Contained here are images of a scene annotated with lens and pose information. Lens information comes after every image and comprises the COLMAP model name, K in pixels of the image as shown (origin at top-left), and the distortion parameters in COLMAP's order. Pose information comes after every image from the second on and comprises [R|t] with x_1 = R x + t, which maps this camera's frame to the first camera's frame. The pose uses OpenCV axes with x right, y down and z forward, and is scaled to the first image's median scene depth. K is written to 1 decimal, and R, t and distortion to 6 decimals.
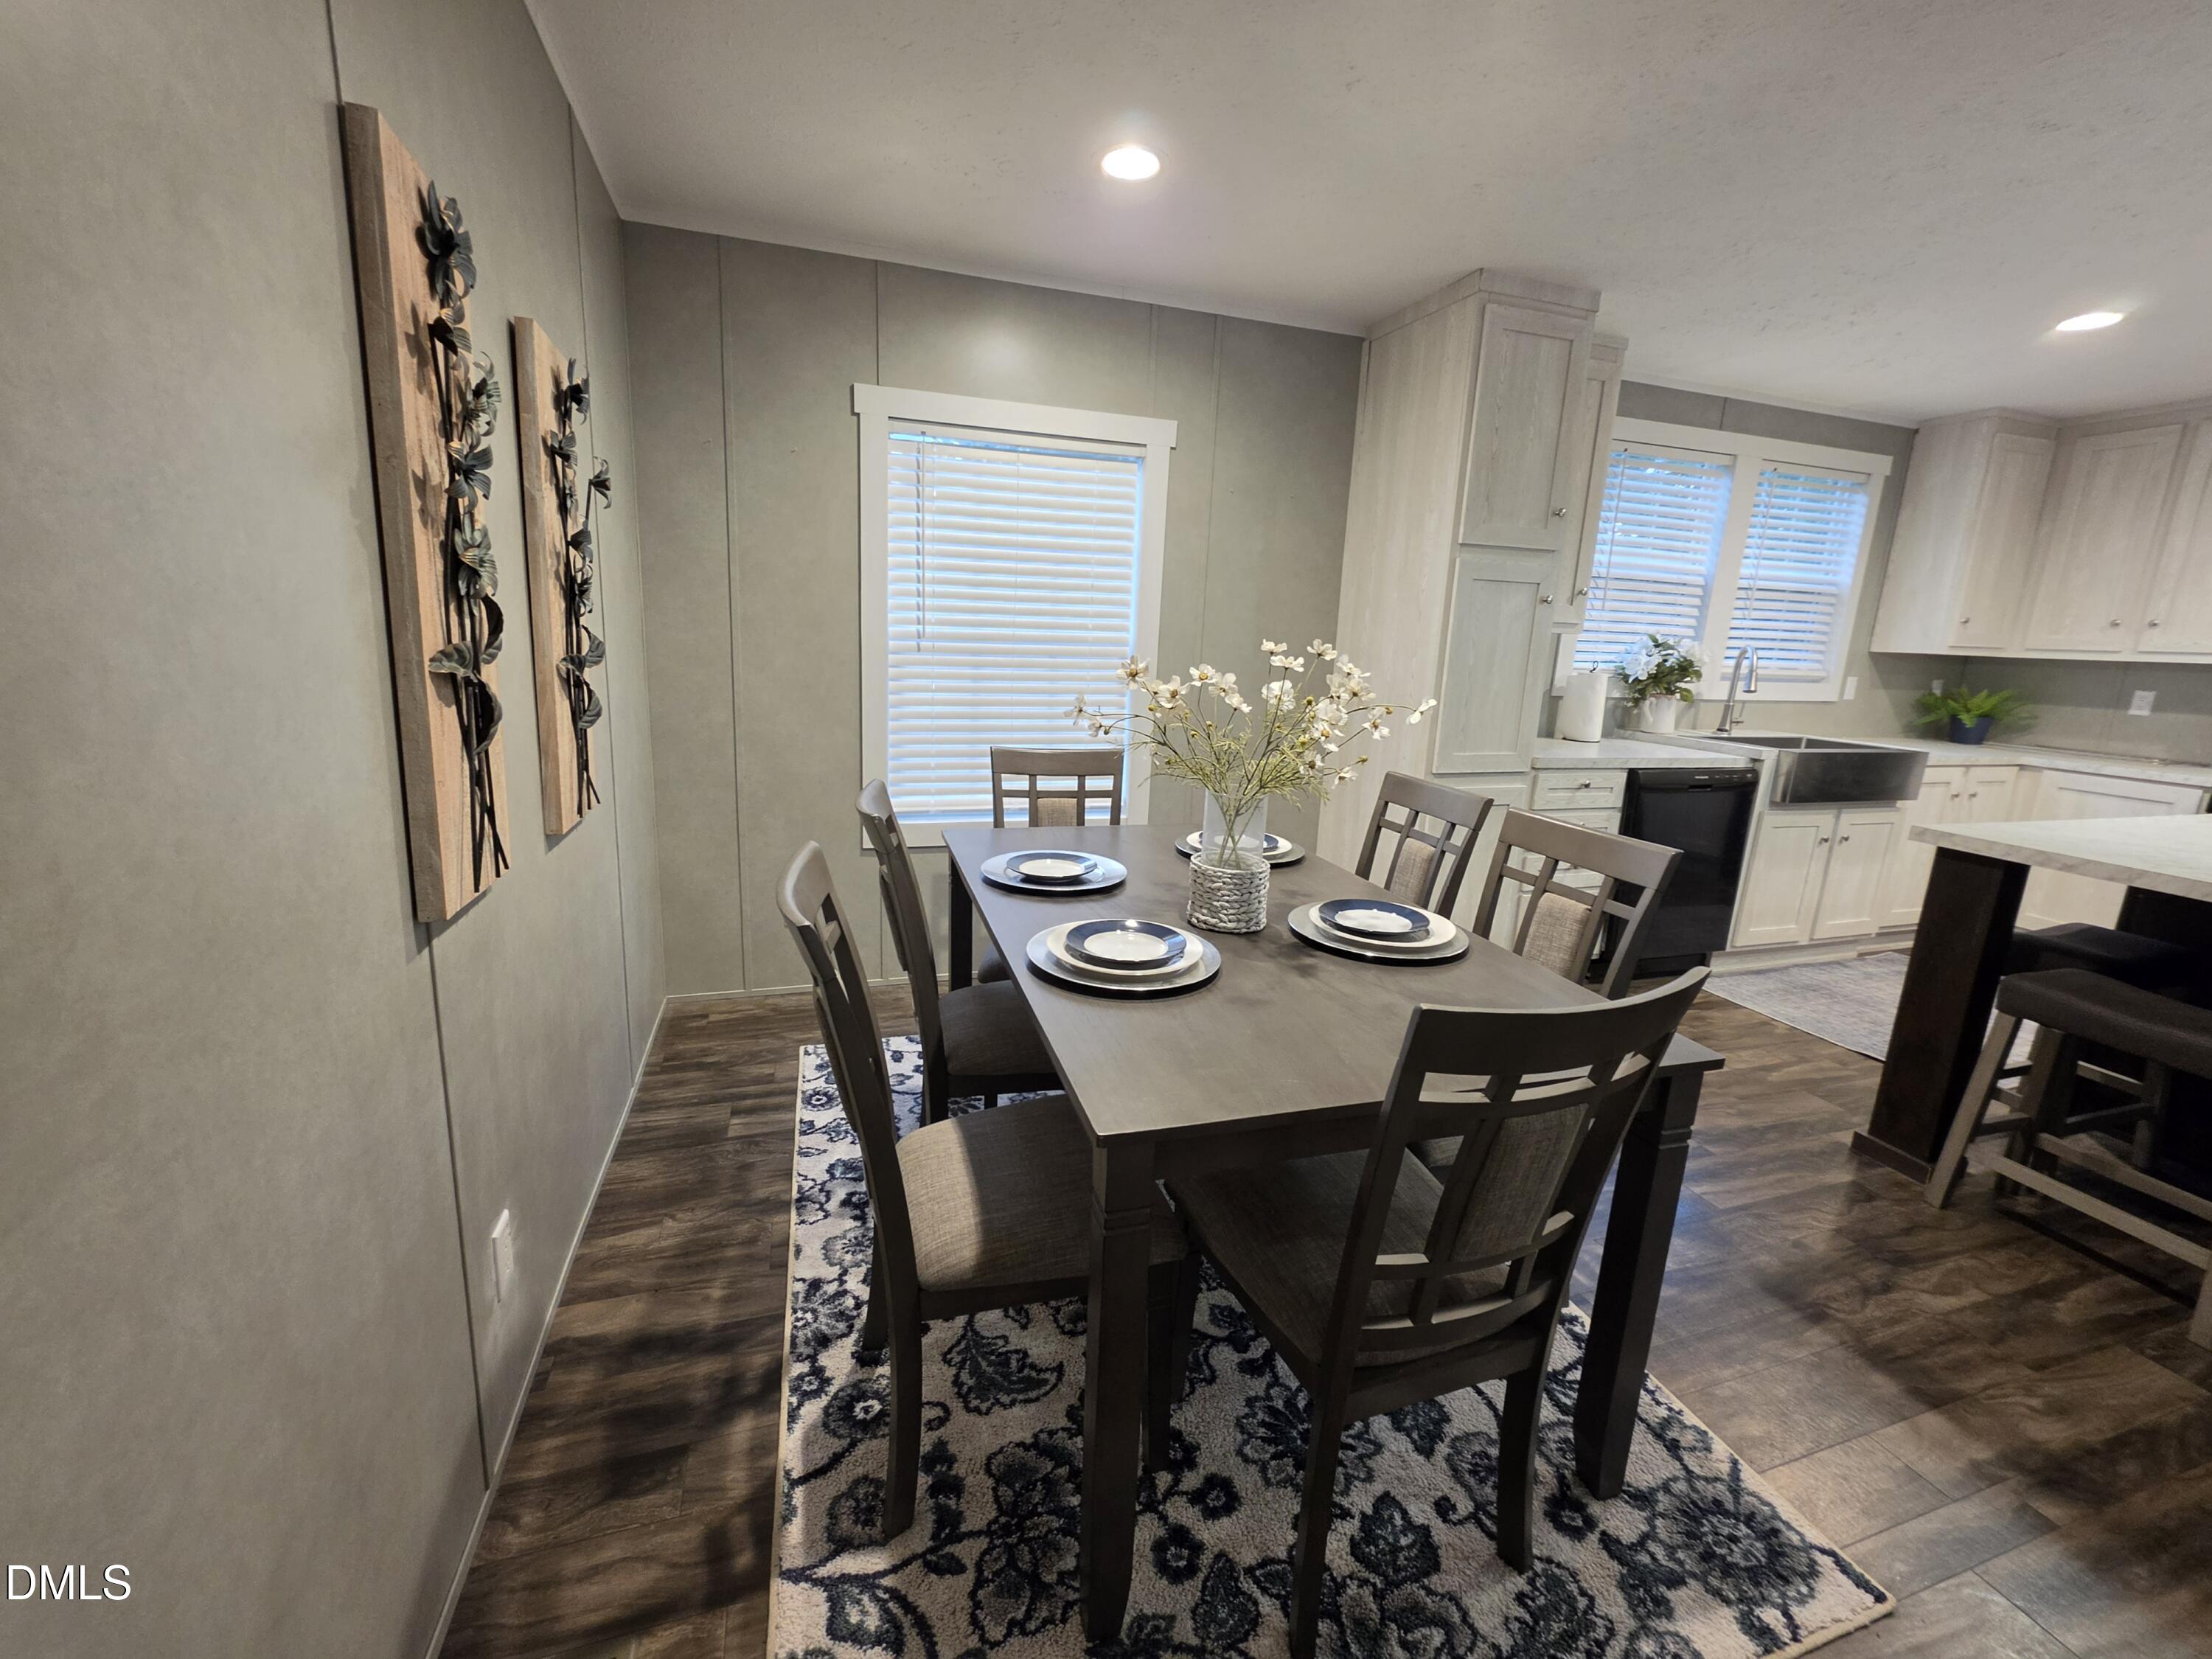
lens RADIAL K [[884.2, 0, 1106.0], [0, 884.2, 829.5], [0, 0, 1]] dist [-0.000530, 0.000265]
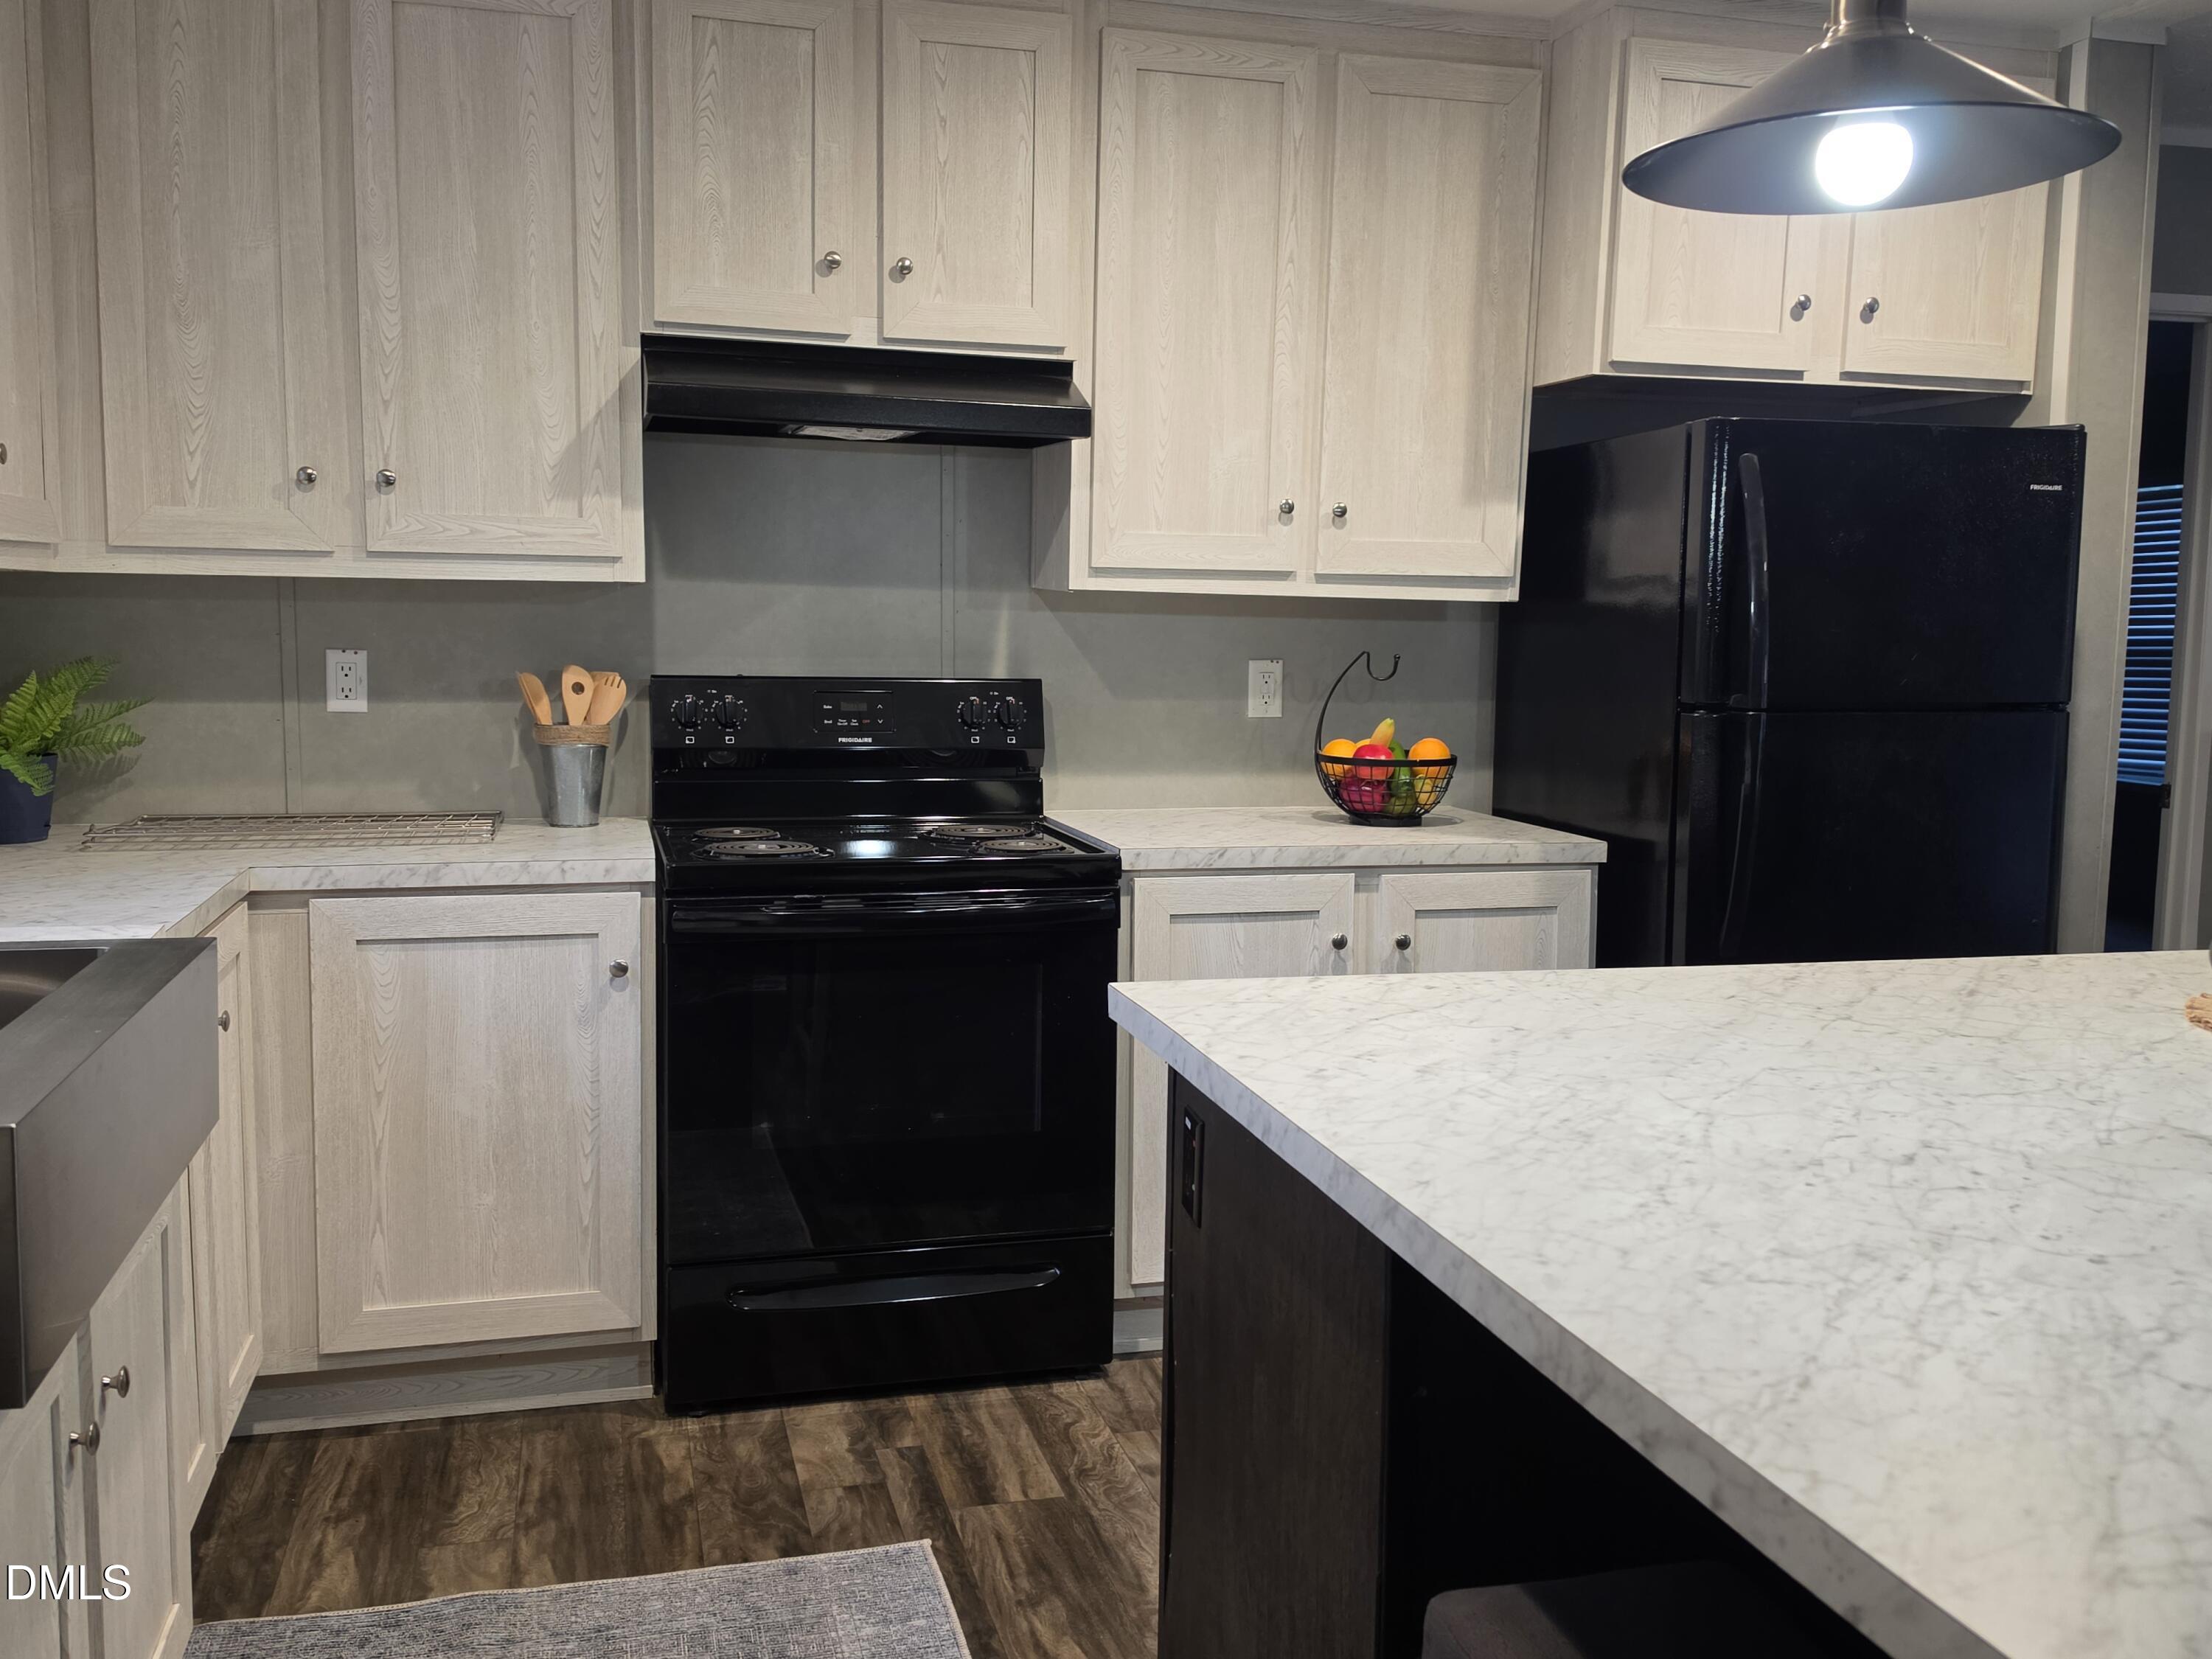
lens RADIAL K [[1834.8, 0, 1106.0], [0, 1834.8, 829.5], [0, 0, 1]] dist [-0.045353, -0.002465]
pose [[0.033381, -0.152718, 0.987706, 0.382839], [0.209213, 0.967430, 0.142513, -0.126195], [-0.977300, 0.201884, 0.064245, 0.643035]]
